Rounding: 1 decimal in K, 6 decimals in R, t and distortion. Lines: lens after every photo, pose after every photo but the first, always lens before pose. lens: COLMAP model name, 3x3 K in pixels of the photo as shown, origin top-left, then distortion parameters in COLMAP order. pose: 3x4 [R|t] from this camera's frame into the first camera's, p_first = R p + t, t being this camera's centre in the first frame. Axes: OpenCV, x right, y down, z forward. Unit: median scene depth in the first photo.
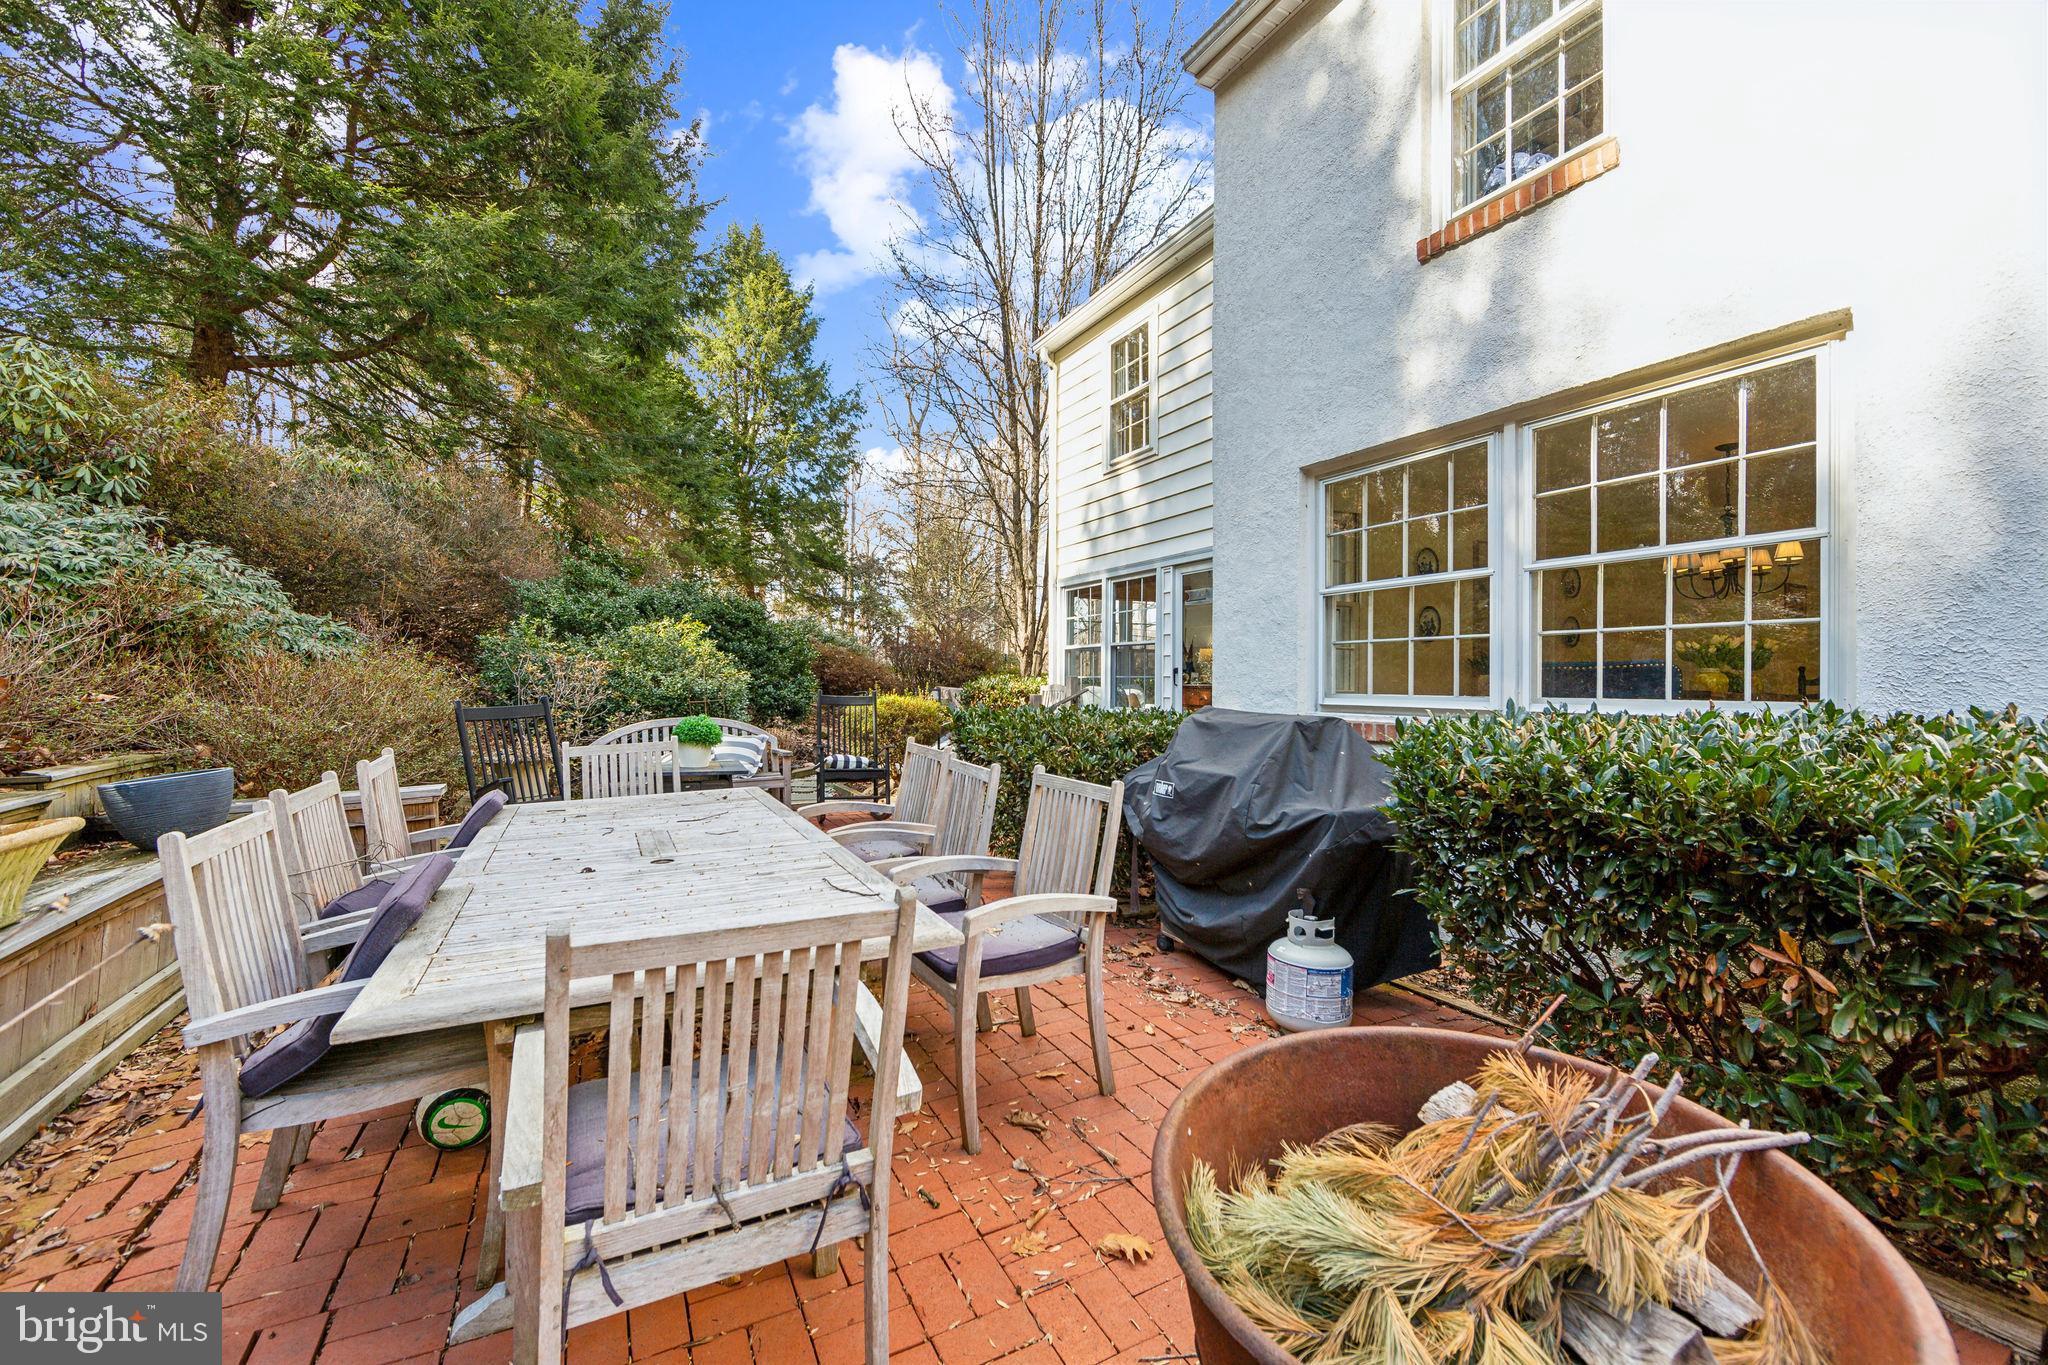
lens RADIAL K [[818.5, 0, 1024.0], [0, 818.5, 682.5], [0, 0, 1]] dist [0.000195, -0.000070]
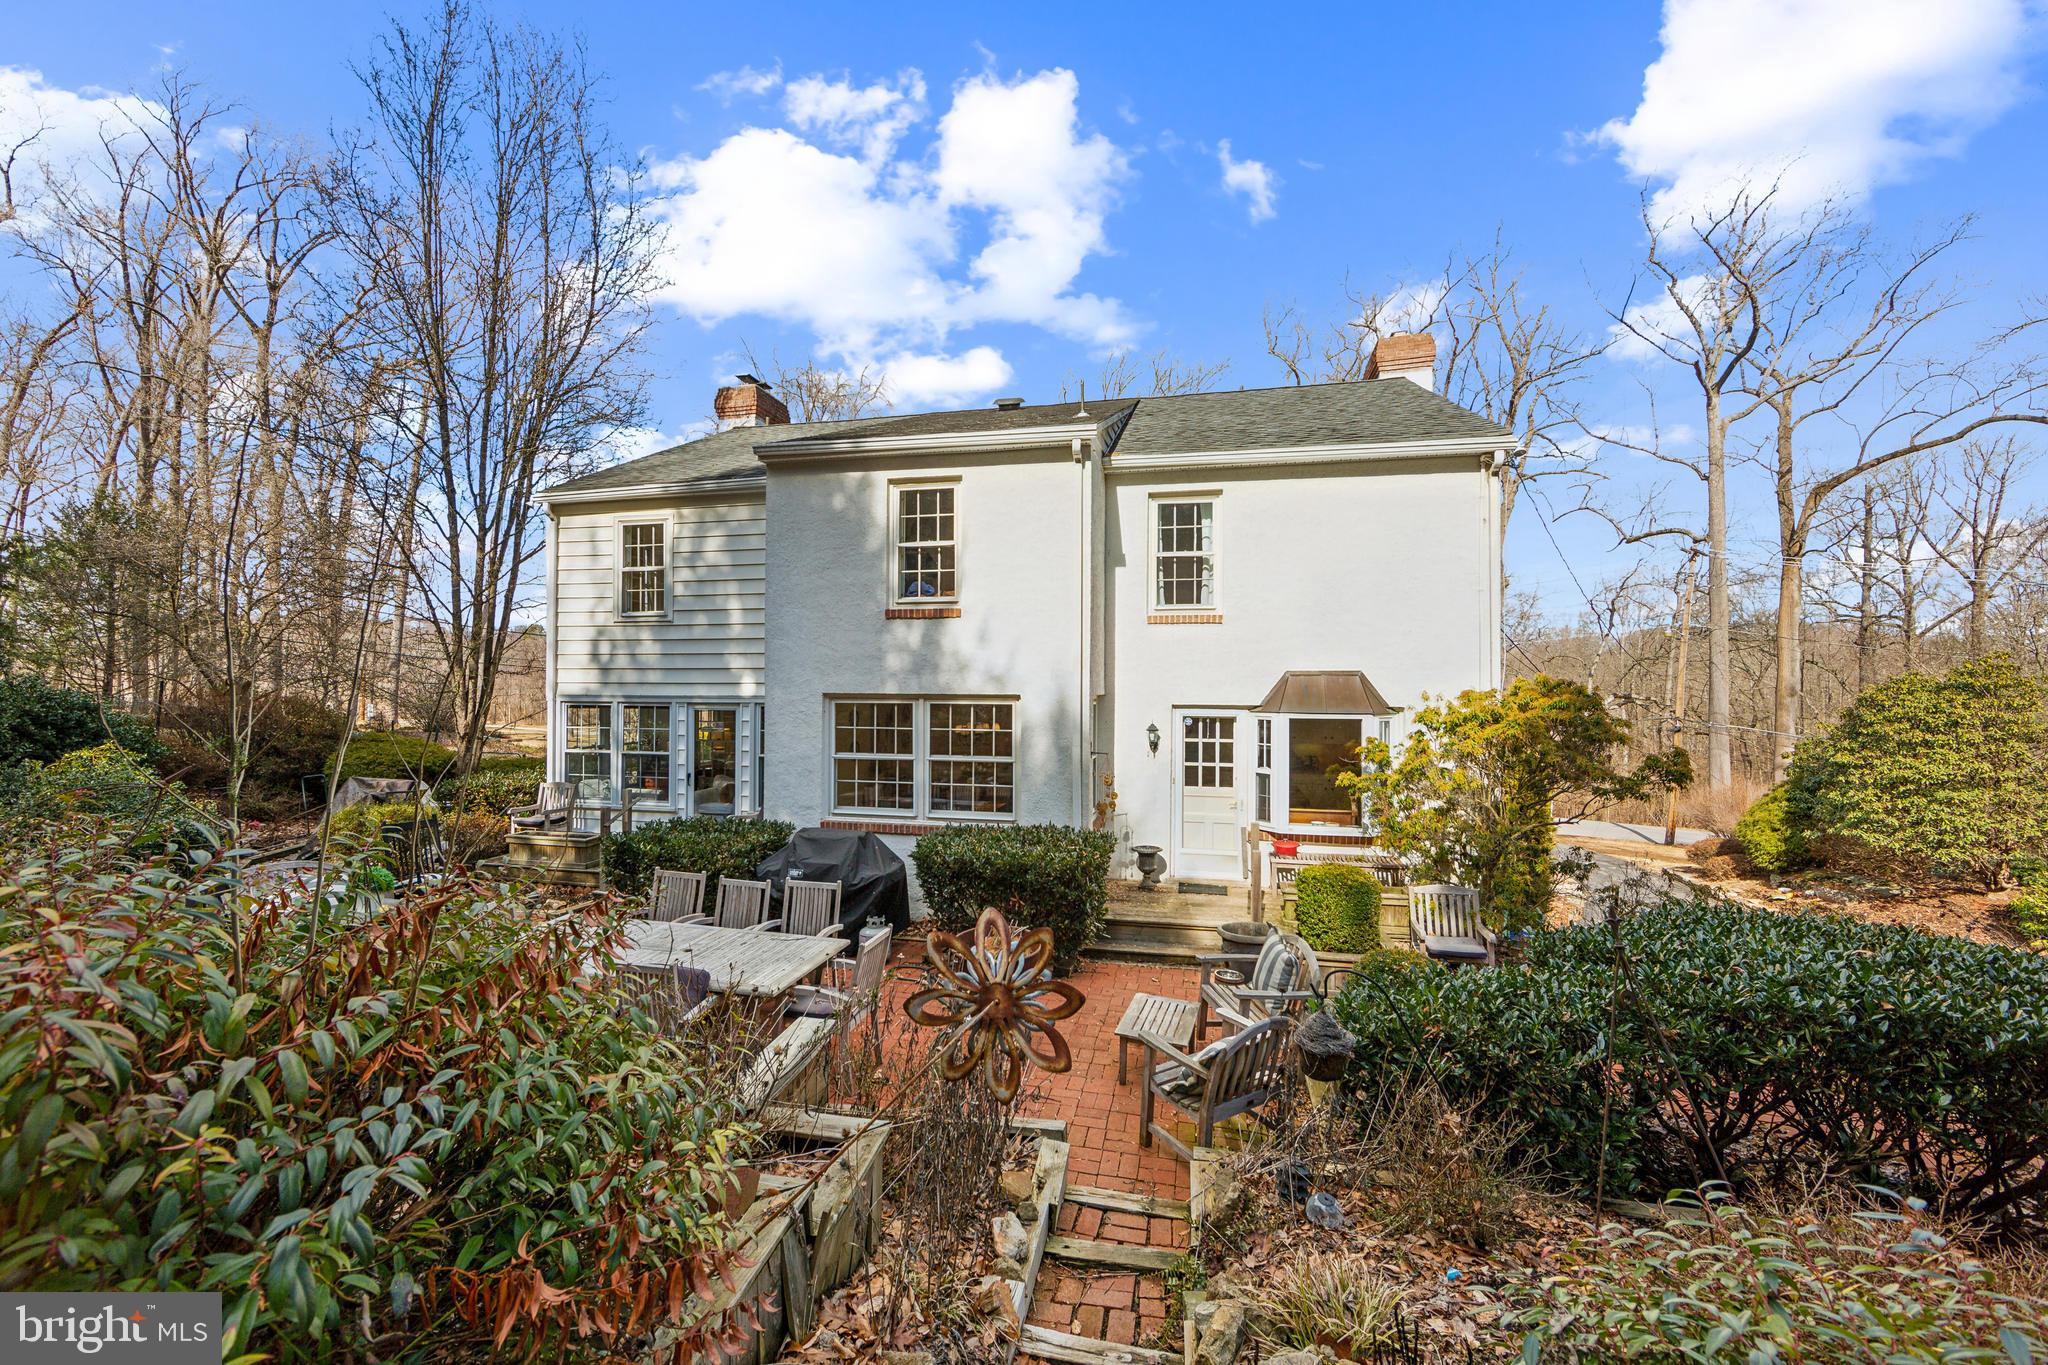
lens RADIAL K [[818.5, 0, 1024.0], [0, 818.5, 682.5], [0, 0, 1]] dist [0.000195, -0.000070]
pose [[0.688547, 0.012698, 0.725080, -0.894422], [-0.001614, 0.999871, -0.015978, -0.305281], [-0.725189, 0.009831, 0.688479, -0.835538]]
